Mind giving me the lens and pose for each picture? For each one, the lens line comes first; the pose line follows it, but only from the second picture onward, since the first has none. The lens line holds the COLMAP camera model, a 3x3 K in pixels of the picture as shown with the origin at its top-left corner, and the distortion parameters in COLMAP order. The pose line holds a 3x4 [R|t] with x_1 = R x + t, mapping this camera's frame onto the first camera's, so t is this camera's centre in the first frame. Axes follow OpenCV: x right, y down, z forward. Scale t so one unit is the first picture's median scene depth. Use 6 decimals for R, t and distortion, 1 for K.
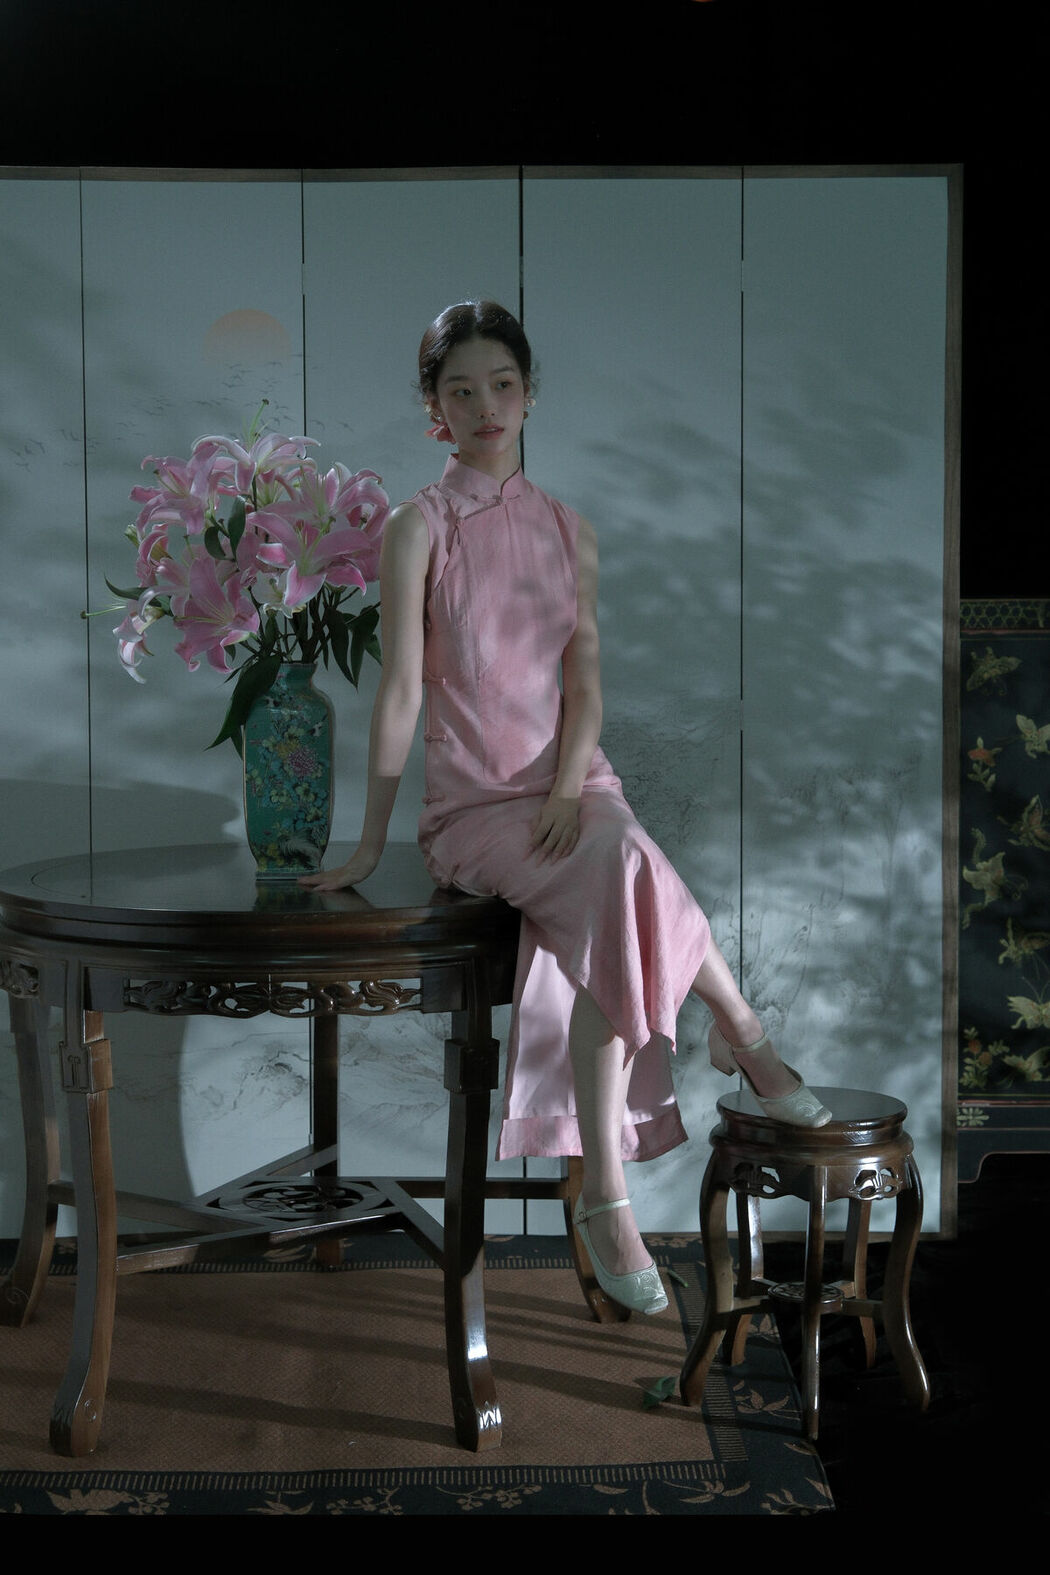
lens RADIAL K [[2863.7, 0, 523.4], [0, 2863.7, 743.9], [0, 0, 1]] dist [0.038131, 0.129956]
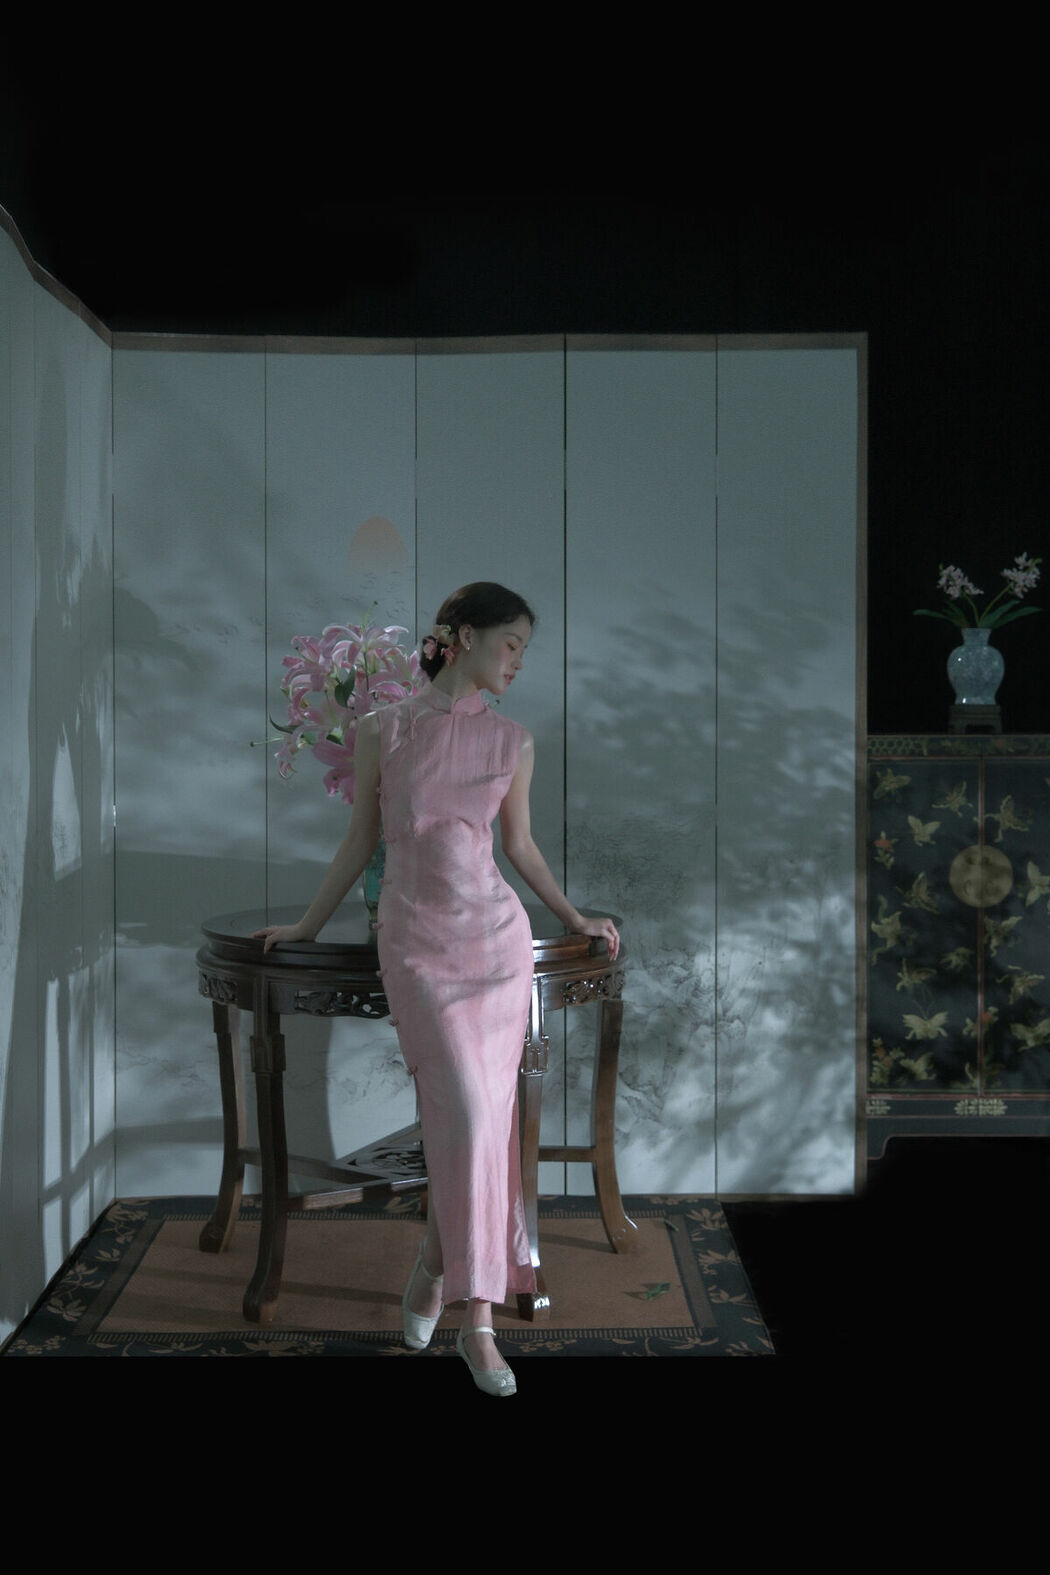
lens RADIAL K [[2148.8, 0, 528.3], [0, 2148.8, 751.4], [0, 0, 1]] dist [0.003617, 0.034139]
pose [[0.999858, 0.003476, -0.016504, -0.000985], [-0.004183, 0.999066, -0.043004, 0.004961], [0.016339, 0.043067, 0.998939, -0.087747]]
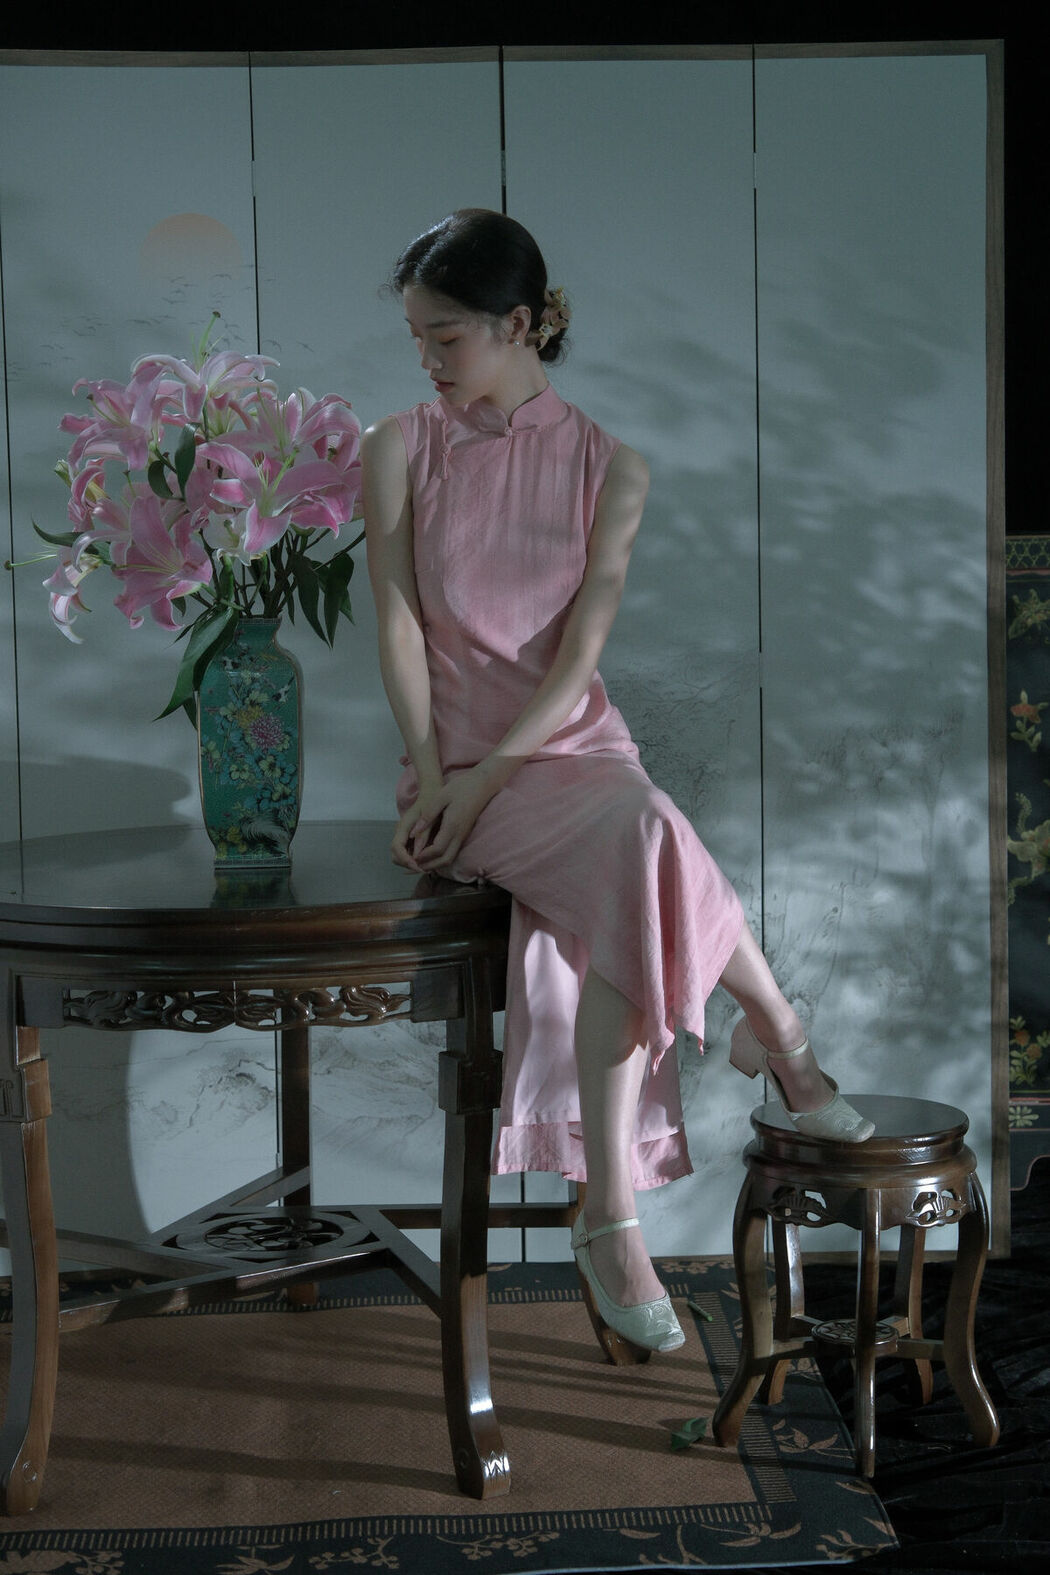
lens RADIAL K [[3018.5, 0, 582.2], [0, 3018.5, 735.1], [0, 0, 1]] dist [0.078485, -0.001447]
pose [[0.999287, -0.014996, 0.034644, -0.011368], [0.014594, 0.999824, 0.011818, -0.001829], [-0.034815, -0.011304, 0.999330, 0.071688]]
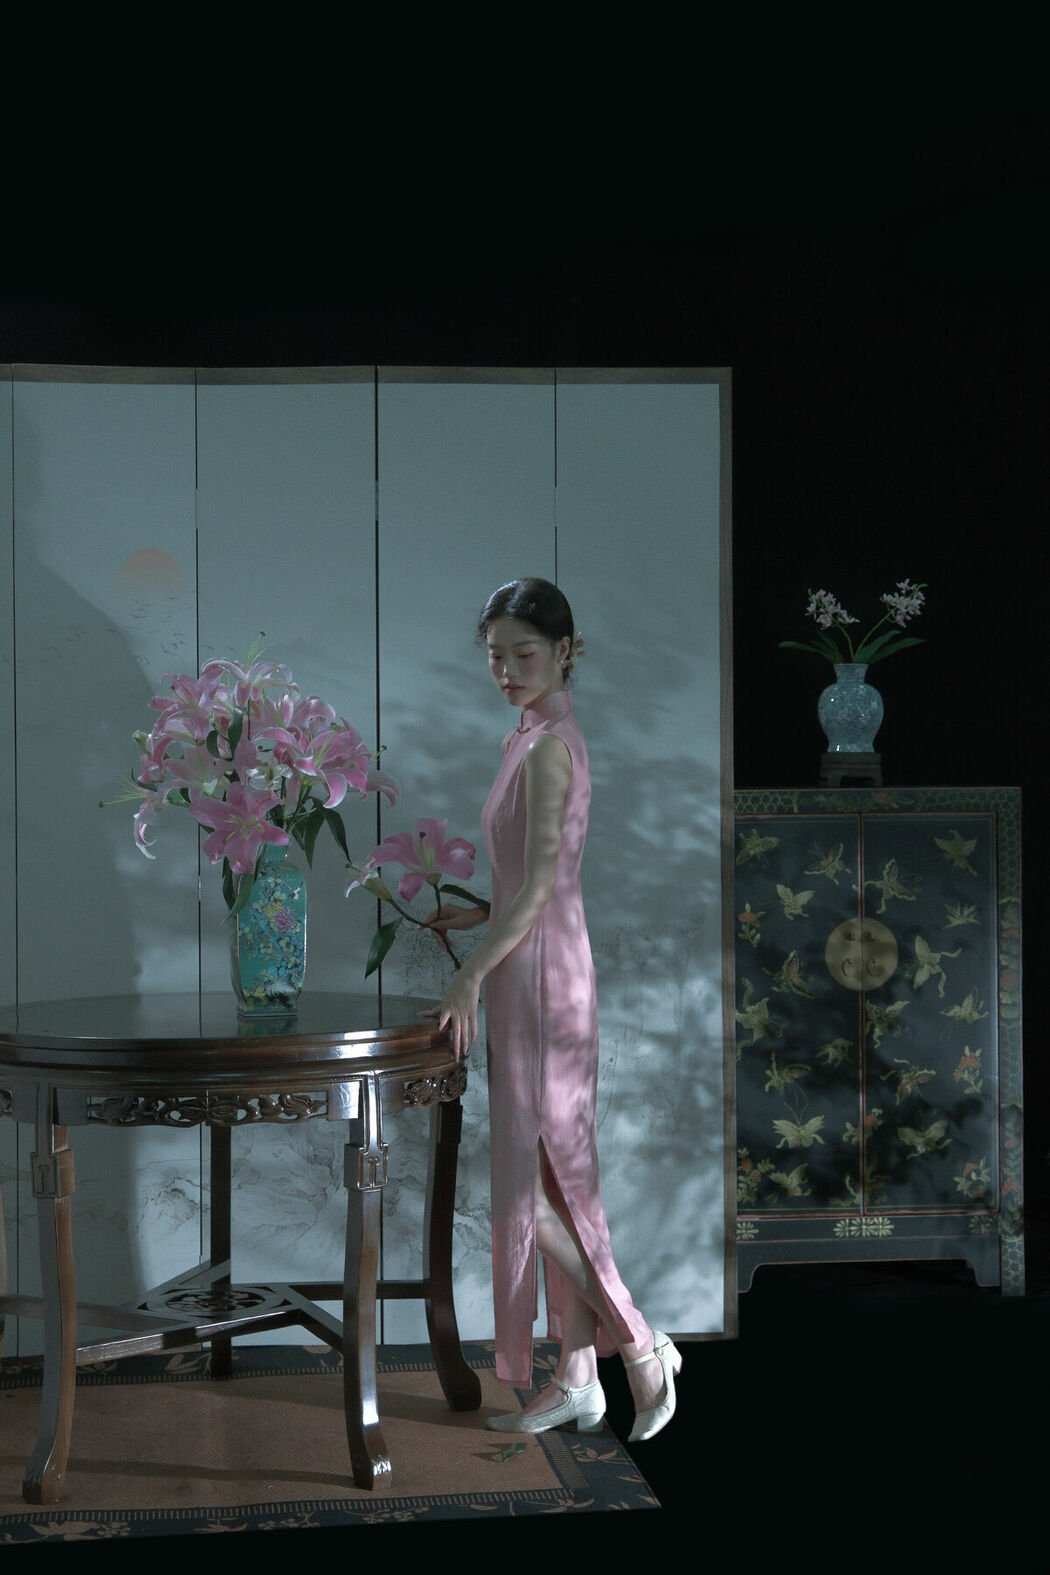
lens RADIAL K [[2735.6, 0, 554.9], [0, 2735.6, 784.6], [0, 0, 1]] dist [0.089769, 0.128940]
pose [[0.994297, -0.003769, 0.106581, -0.049721], [0.009762, 0.998397, -0.055757, 0.012351], [-0.106200, 0.056479, 0.992739, -0.161273]]
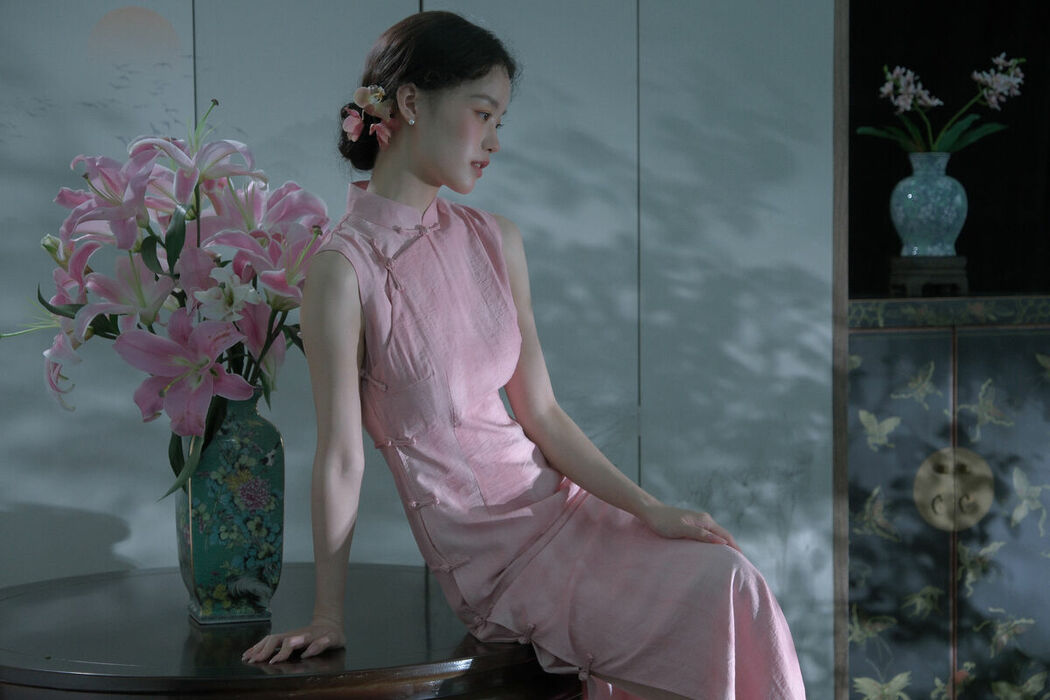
lens RADIAL K [[2224.0, 0, 529.1], [0, 2224.0, 407.9], [0, 0, 1]] dist [0.079688, 0.258821]
pose [[0.980677, -0.020682, 0.194540, -0.114416], [0.019692, 0.999781, 0.007020, -0.020833], [-0.194643, -0.003053, 0.980869, 0.240438]]
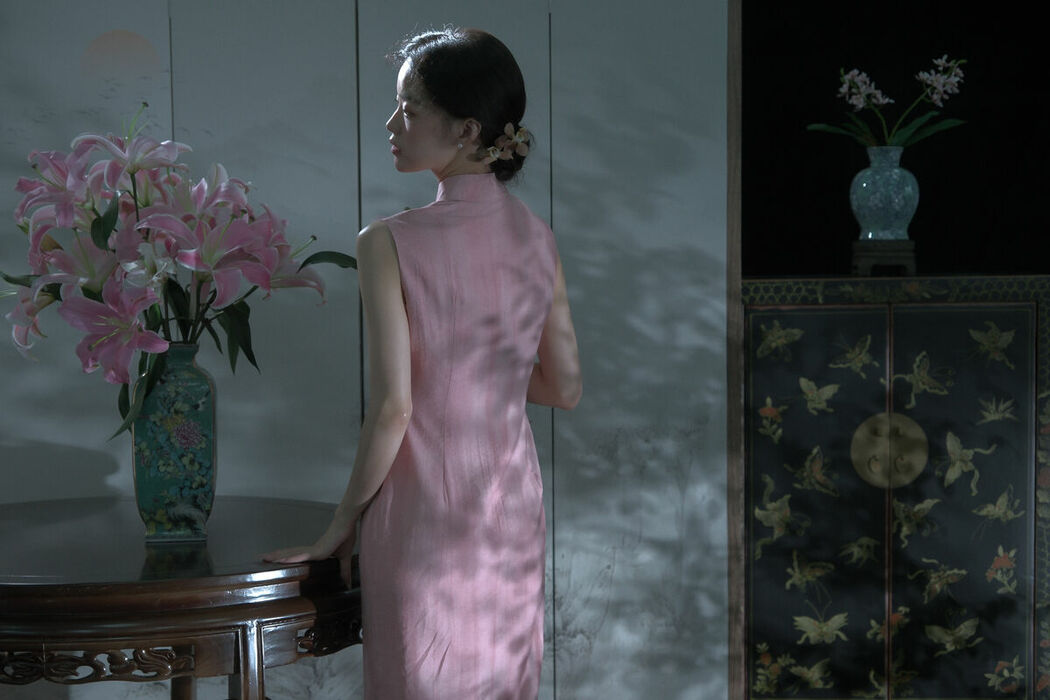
lens RADIAL K [[1913.4, 0, 508.0], [0, 1913.4, 408.7], [0, 0, 1]] dist [0.005261, 0.321410]
pose [[0.999764, -0.004791, -0.021184, 0.074721], [0.005205, 0.999796, 0.019513, -0.014633], [0.021086, -0.019619, 0.999585, 0.231841]]
